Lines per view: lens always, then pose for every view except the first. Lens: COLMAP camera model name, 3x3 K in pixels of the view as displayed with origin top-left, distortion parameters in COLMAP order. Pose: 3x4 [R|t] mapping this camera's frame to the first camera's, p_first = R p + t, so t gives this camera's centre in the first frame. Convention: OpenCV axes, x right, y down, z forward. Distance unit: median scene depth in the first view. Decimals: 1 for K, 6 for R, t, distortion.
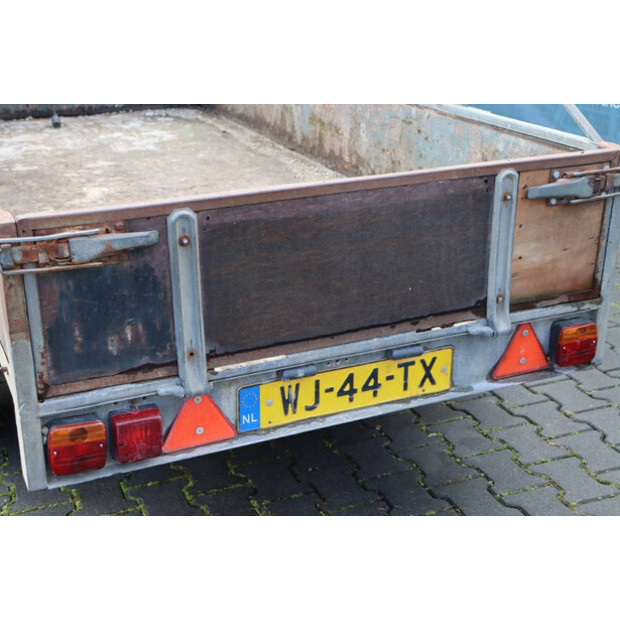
lens RADIAL K [[948.7, 0, 310.0], [0, 948.7, 310.0], [0, 0, 1]] dist [0.183477, 0.008372]
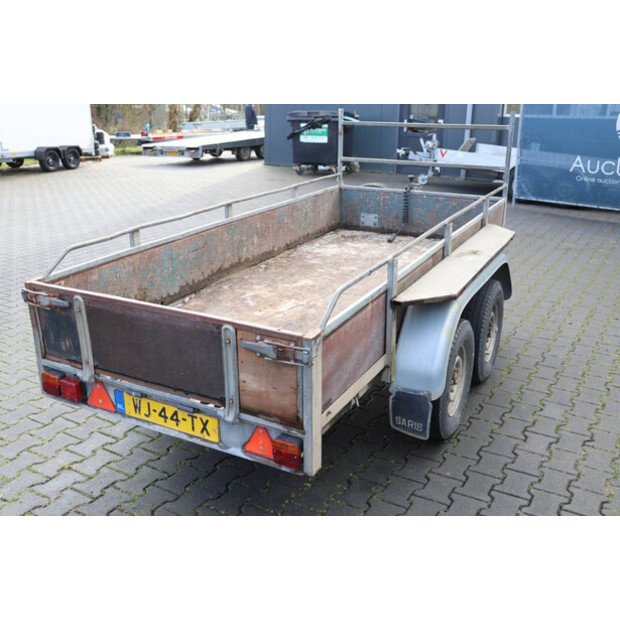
lens RADIAL K [[637.6, 0, 310.0], [0, 637.6, 310.0], [0, 0, 1]] dist [-0.069987, 0.007677]
pose [[0.610781, 0.266431, -0.745628, 1.054994], [-0.288145, 0.951911, 0.104107, -0.312865], [0.737509, 0.151262, 0.658180, 0.372266]]
